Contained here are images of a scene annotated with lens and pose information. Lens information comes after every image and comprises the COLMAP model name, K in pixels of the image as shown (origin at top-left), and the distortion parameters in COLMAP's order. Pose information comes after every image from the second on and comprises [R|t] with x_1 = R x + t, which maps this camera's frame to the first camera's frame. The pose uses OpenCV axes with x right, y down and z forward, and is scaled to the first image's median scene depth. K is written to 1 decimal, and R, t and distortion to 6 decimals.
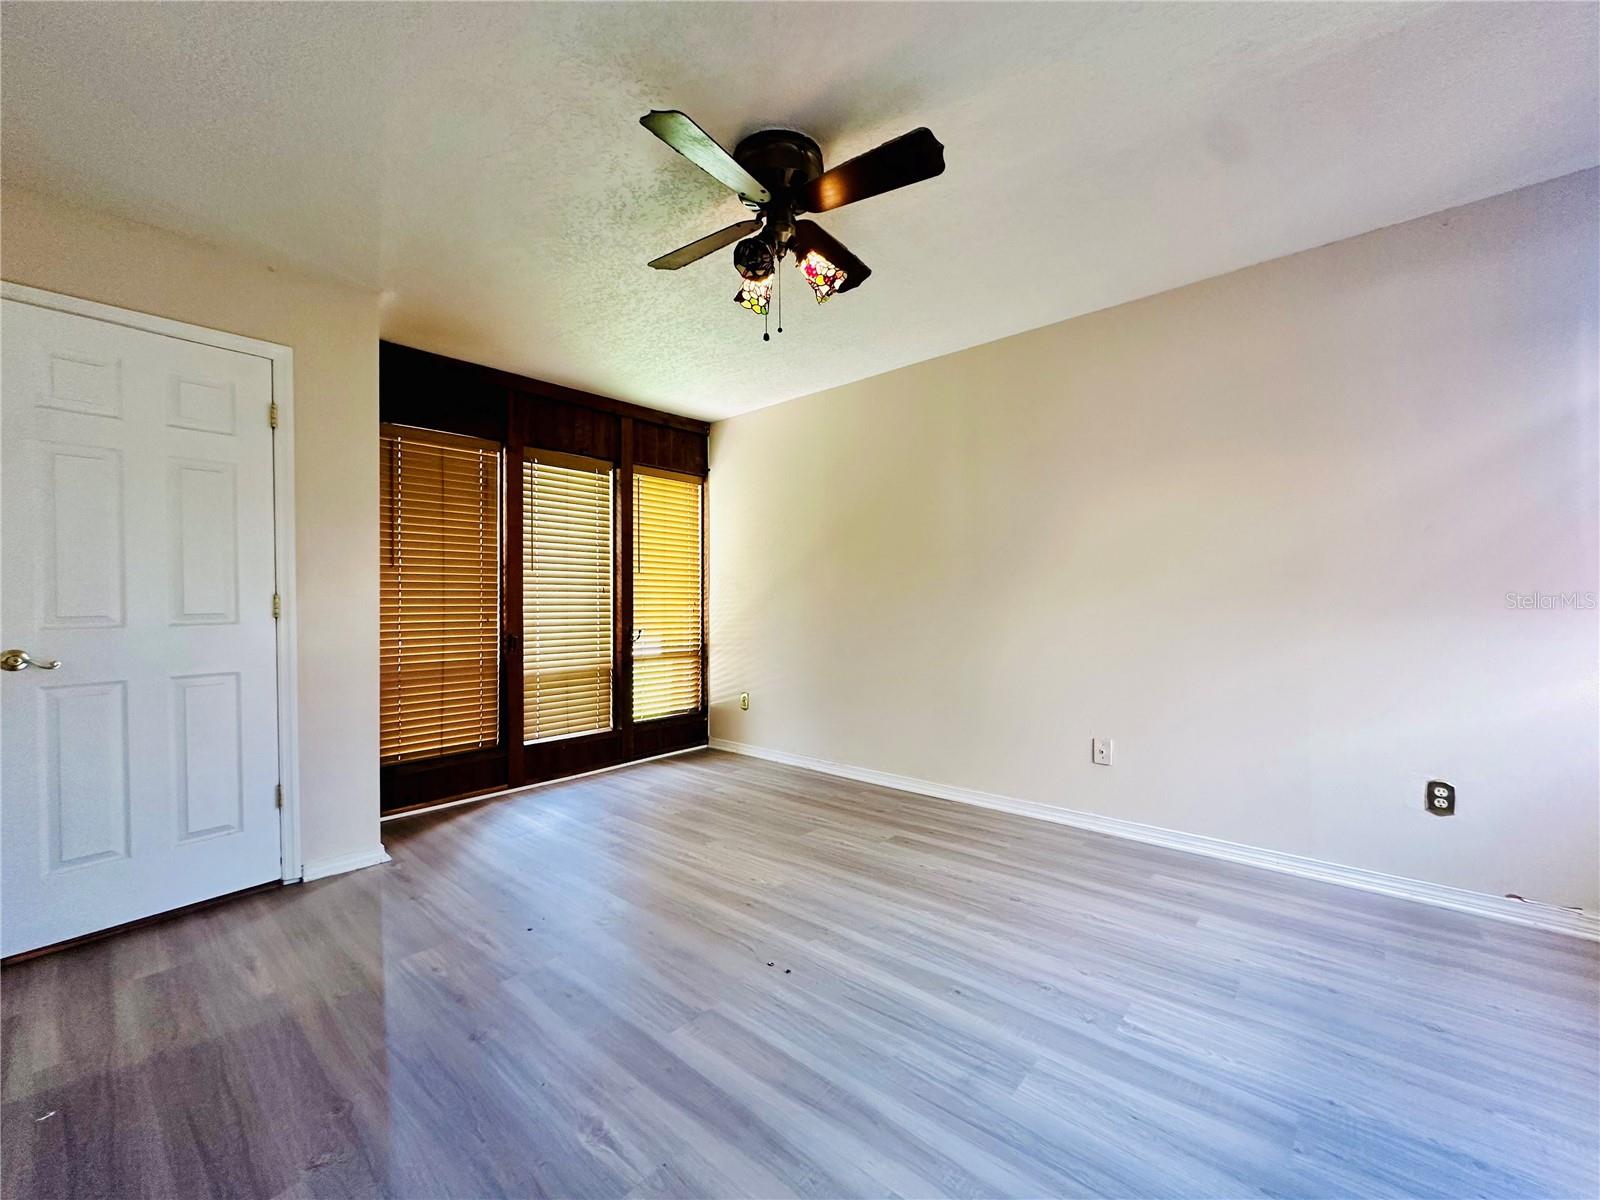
lens RADIAL K [[642.1, 0, 797.7], [0, 642.1, 604.6], [0, 0, 1]] dist [-0.003863, 0.001037]
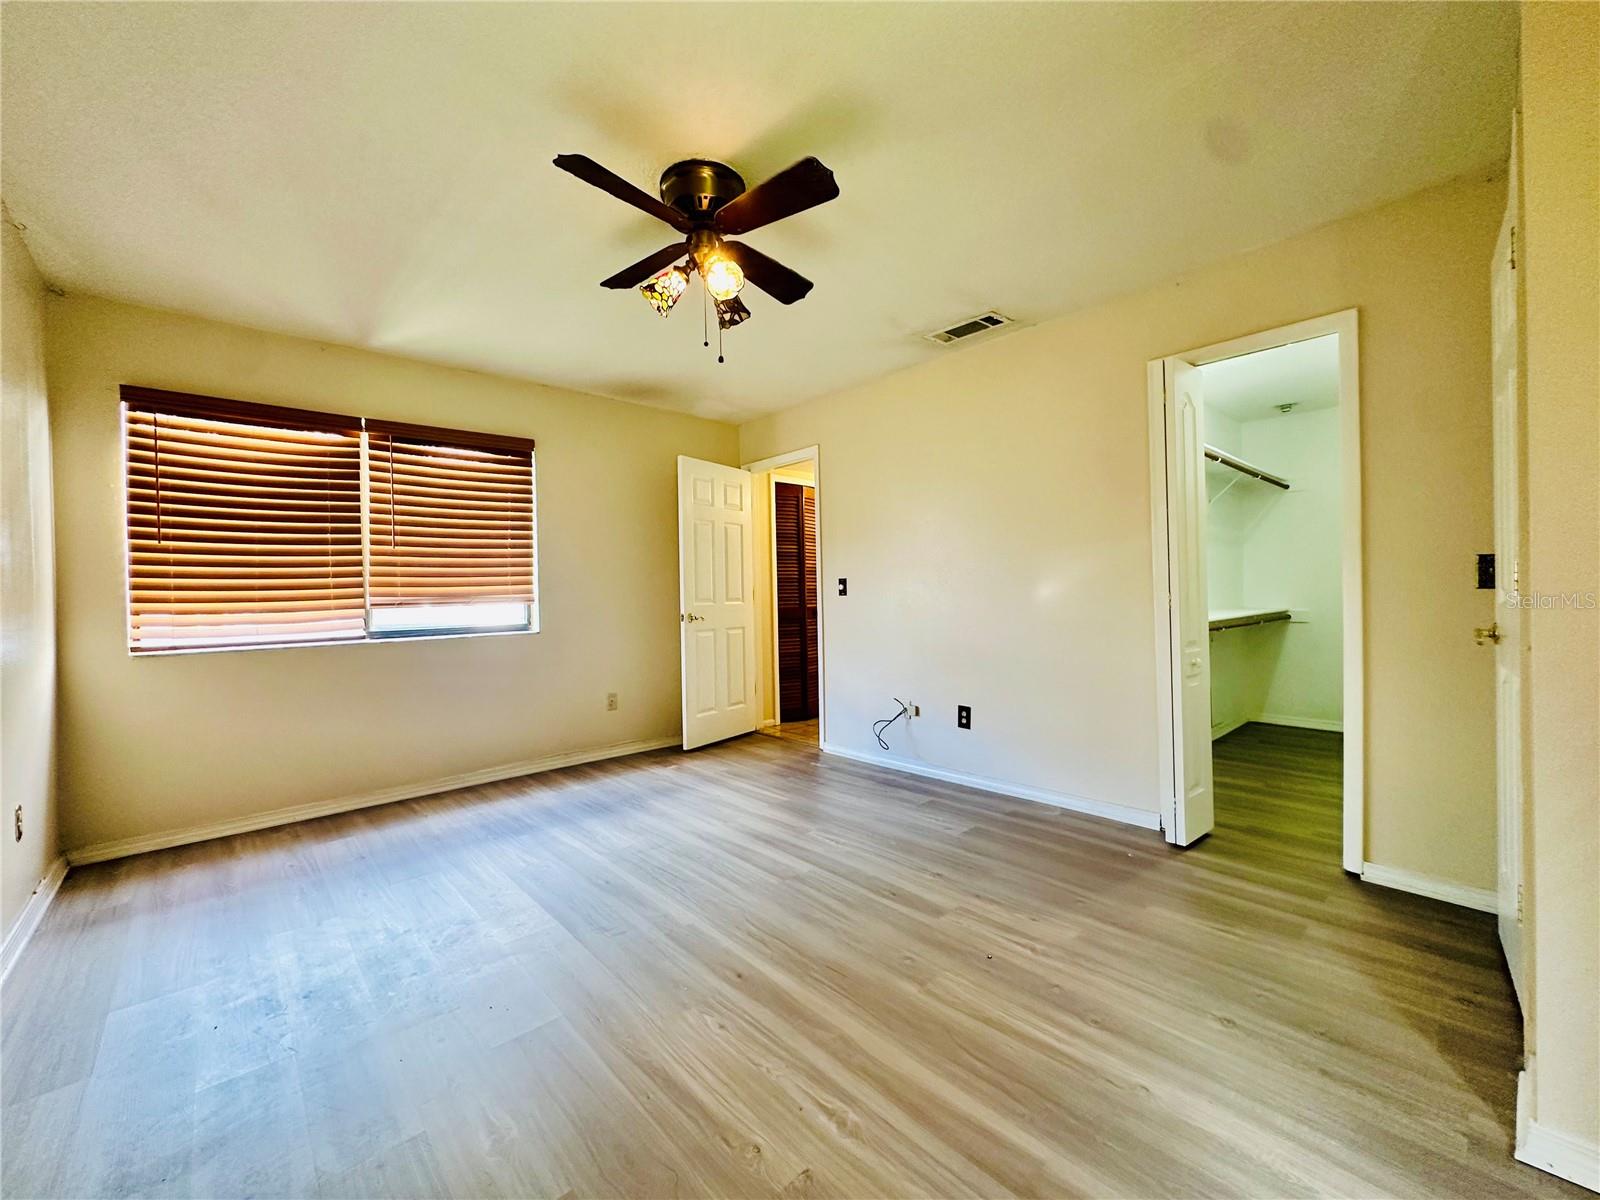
lens RADIAL K [[642.1, 0, 797.6], [0, 642.1, 599.8], [0, 0, 1]] dist [-0.003863, 0.001037]
pose [[-0.994082, 0.029097, 0.104659, -0.290379], [0.030296, 0.999492, 0.009880, -0.002925], [-0.104319, 0.012992, -0.994459, 2.110424]]
